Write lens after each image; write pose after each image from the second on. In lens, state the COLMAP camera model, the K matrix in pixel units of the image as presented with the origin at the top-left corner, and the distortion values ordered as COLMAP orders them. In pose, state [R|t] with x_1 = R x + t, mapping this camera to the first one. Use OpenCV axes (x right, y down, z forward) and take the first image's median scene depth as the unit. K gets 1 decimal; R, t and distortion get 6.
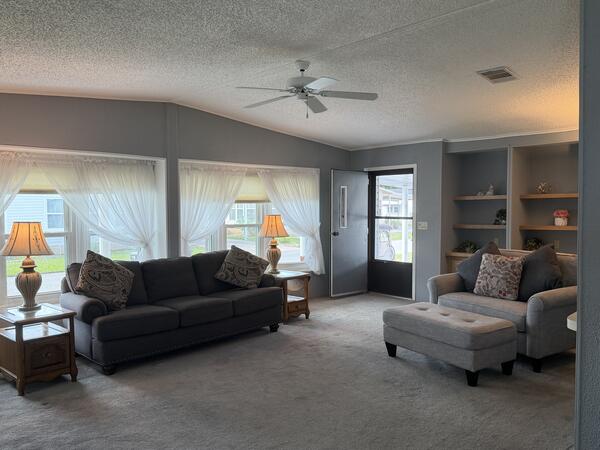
lens RADIAL K [[485.7, 0, 295.5], [0, 485.7, 225.9], [0, 0, 1]] dist [0.088969, -0.114469]
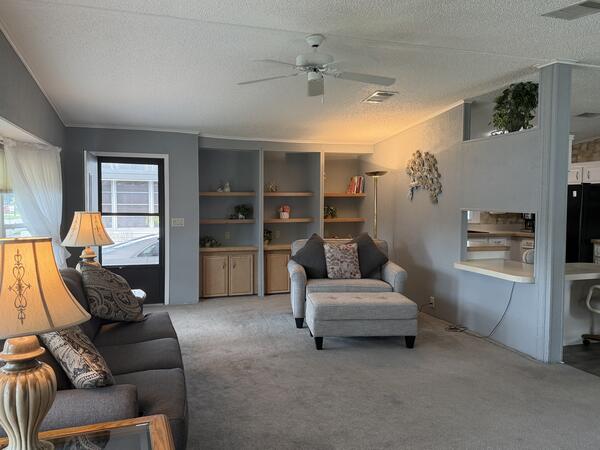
lens RADIAL K [[485.7, 0, 299.3], [0, 485.7, 228.3], [0, 0, 1]] dist [0.088969, -0.114469]
pose [[0.442805, -0.040389, 0.895708, -0.536725], [0.027142, 0.999131, 0.031635, -0.014124], [-0.896207, 0.010303, 0.443517, 0.435273]]
